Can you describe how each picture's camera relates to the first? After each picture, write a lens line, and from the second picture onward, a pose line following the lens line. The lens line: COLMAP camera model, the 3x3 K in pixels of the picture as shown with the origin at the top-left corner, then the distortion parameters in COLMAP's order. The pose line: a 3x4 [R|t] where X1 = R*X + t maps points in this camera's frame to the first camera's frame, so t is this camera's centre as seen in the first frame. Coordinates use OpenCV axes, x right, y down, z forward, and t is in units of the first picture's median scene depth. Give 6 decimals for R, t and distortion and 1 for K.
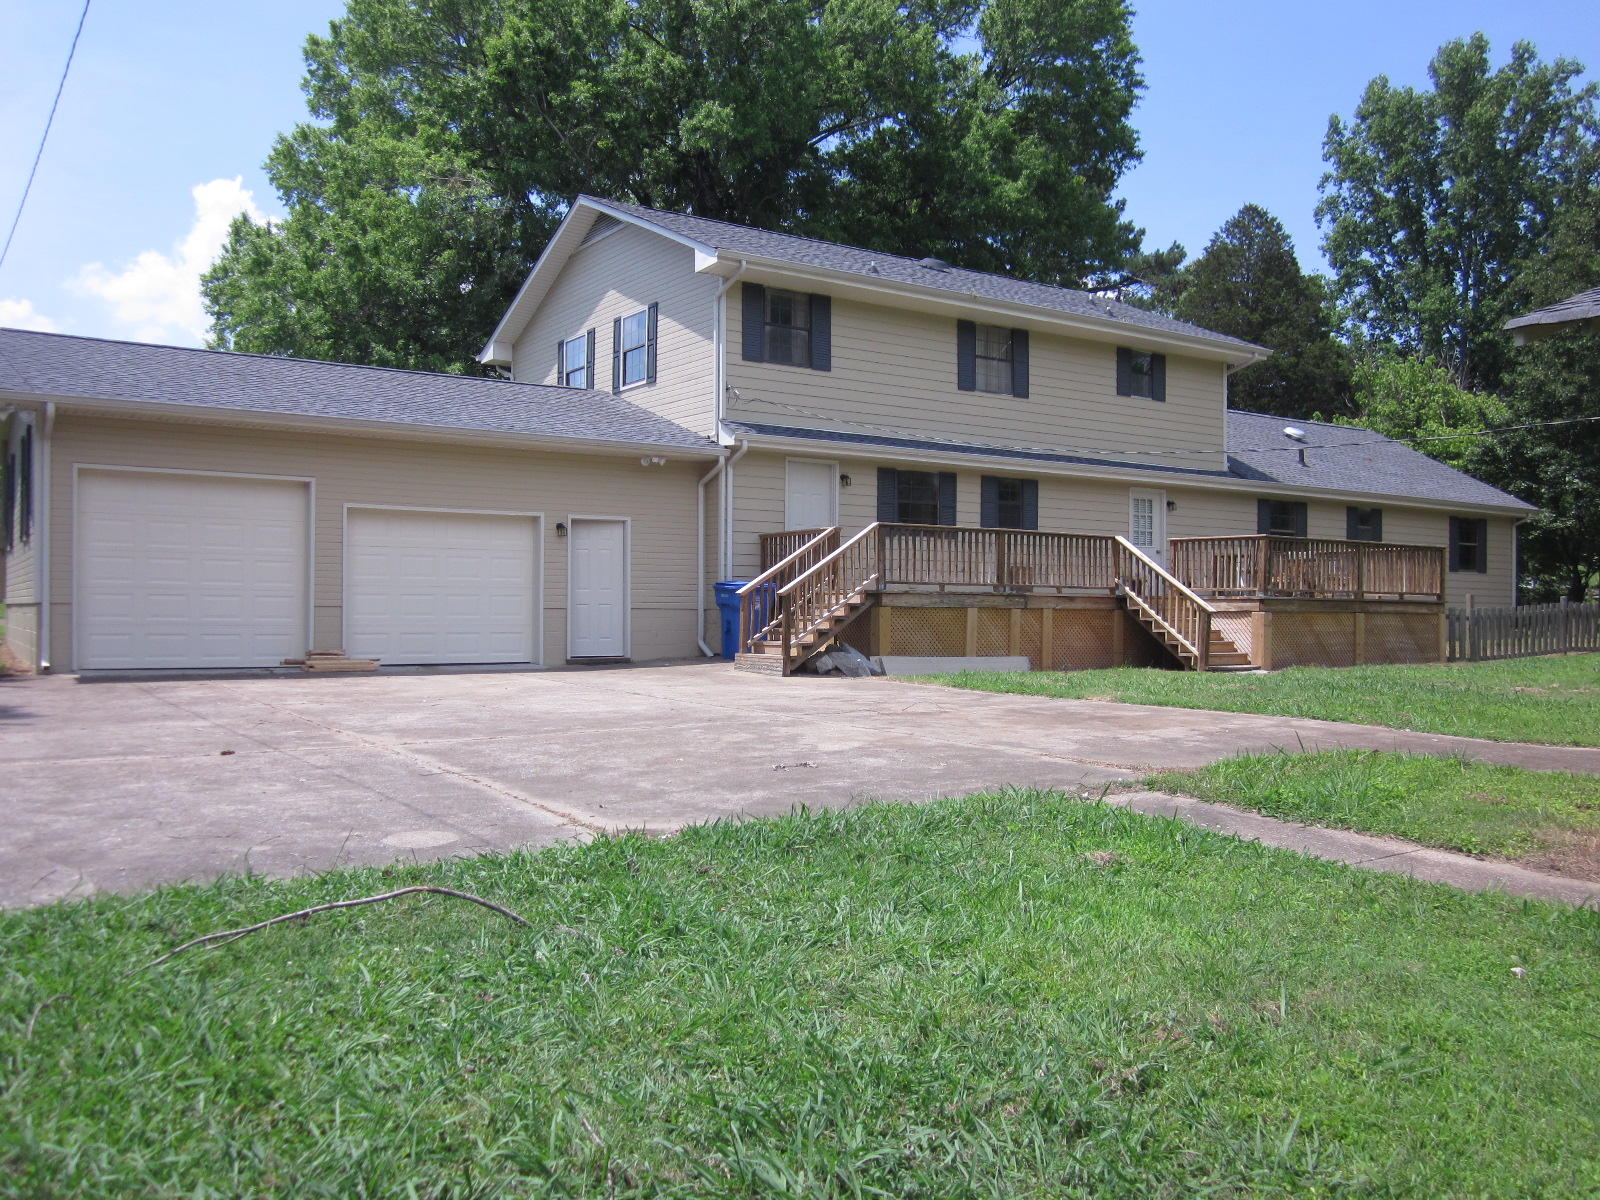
lens RADIAL K [[1340.6, 0, 800.0], [0, 1340.6, 600.0], [0, 0, 1]] dist [-0.061008, 0.057574]
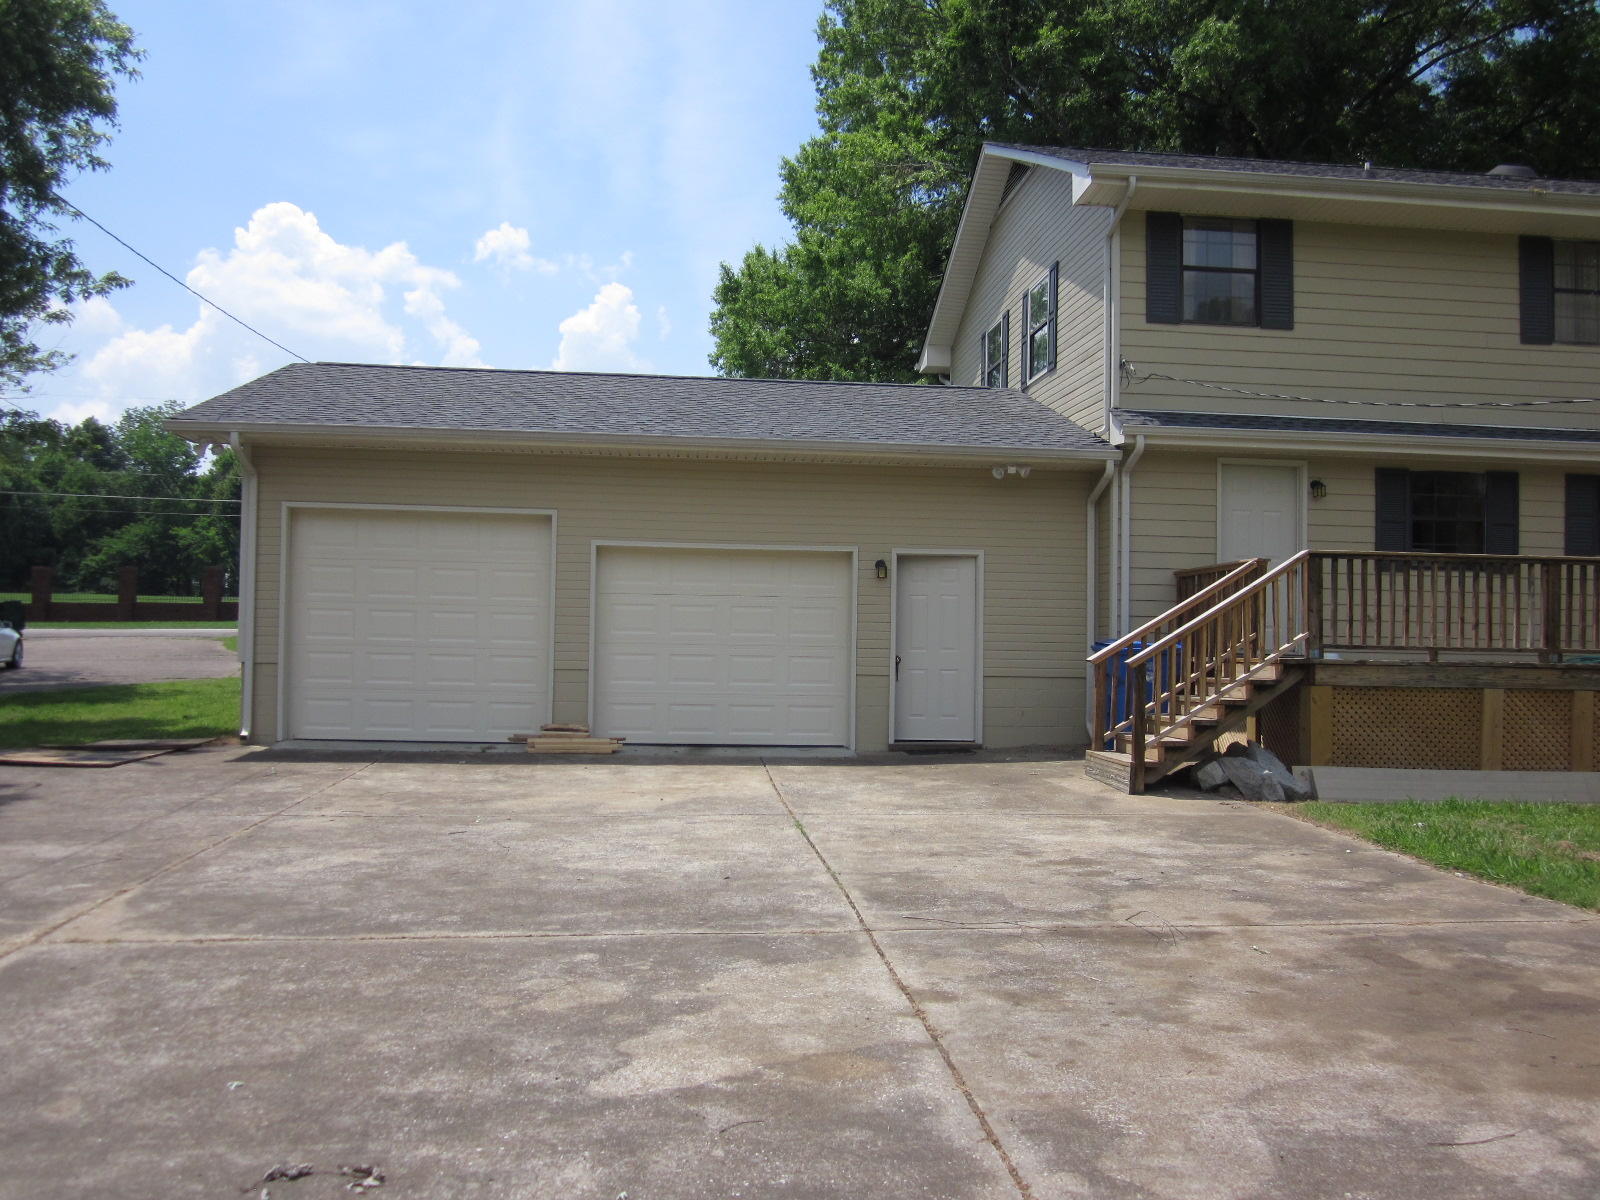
lens RADIAL K [[1340.6, 0, 800.0], [0, 1340.6, 600.0], [0, 0, 1]] dist [-0.061008, 0.057574]
pose [[0.881044, -0.005345, -0.473004, 0.126680], [-0.008863, 0.999574, -0.027804, -0.013721], [0.472951, 0.028689, 0.880622, 0.308475]]
